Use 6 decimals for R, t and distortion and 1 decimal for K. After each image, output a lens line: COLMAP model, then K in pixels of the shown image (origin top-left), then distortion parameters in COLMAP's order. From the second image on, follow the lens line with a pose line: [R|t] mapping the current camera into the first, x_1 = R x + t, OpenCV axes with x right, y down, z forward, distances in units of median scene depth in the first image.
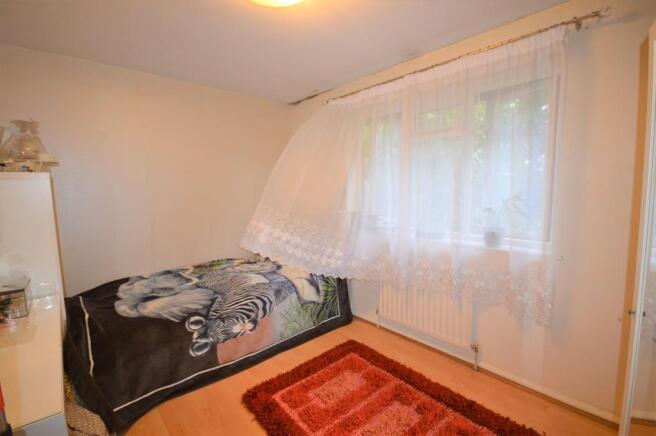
lens RADIAL K [[290.8, 0, 325.2], [0, 290.8, 218.5], [0, 0, 1]] dist [0.004148, -0.010002]
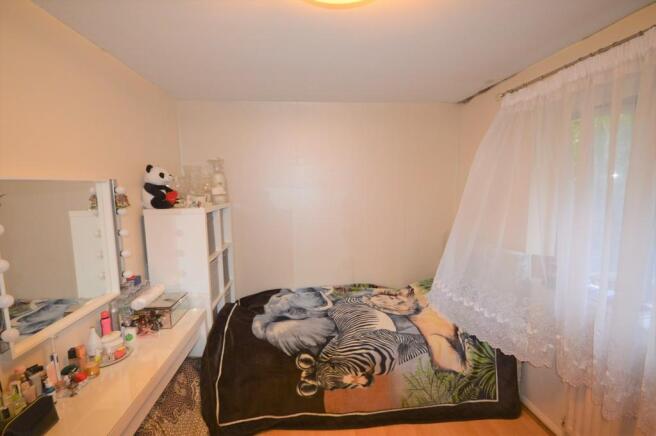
lens RADIAL K [[290.8, 0, 325.2], [0, 290.8, 218.5], [0, 0, 1]] dist [0.004148, -0.010002]
pose [[0.796066, 0.063524, -0.601867, 0.129838], [-0.055773, 0.997945, 0.031559, -0.121298], [0.602635, 0.008445, 0.797972, 0.216209]]
